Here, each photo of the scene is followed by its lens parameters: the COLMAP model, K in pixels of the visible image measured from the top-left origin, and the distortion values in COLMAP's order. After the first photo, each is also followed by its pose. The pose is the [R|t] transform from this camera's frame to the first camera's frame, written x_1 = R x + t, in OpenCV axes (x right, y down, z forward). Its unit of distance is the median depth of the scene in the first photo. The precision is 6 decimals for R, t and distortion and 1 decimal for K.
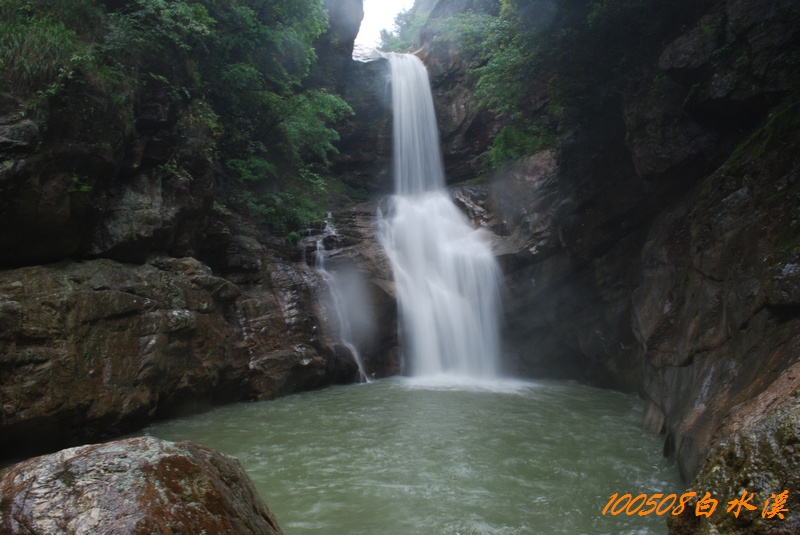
lens RADIAL K [[641.3, 0, 398.4], [0, 641.3, 269.3], [0, 0, 1]] dist [-0.066552, 0.007602]
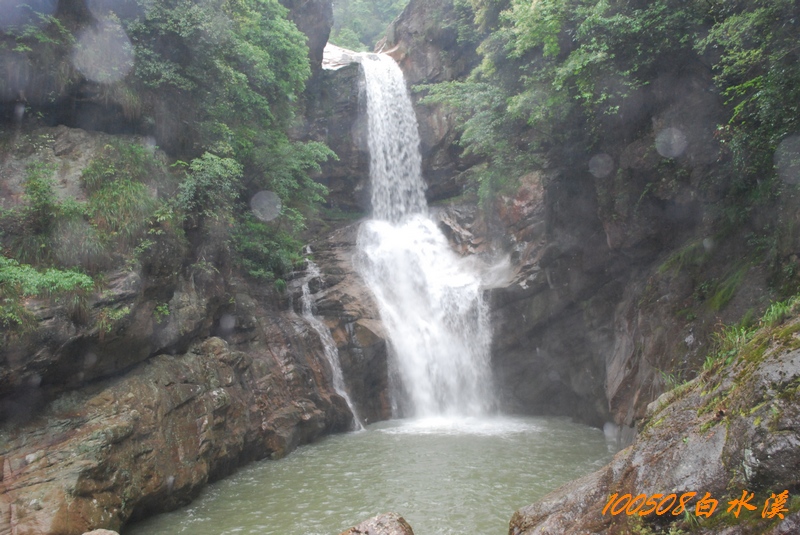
lens RADIAL K [[881.9, 0, 400.2], [0, 881.9, 266.1], [0, 0, 1]] dist [-0.010545, 0.000000]
pose [[0.997972, -0.036983, 0.051813, -0.047118], [0.035320, 0.998843, 0.032649, -0.112088], [-0.052960, -0.030752, 0.998123, -0.343538]]
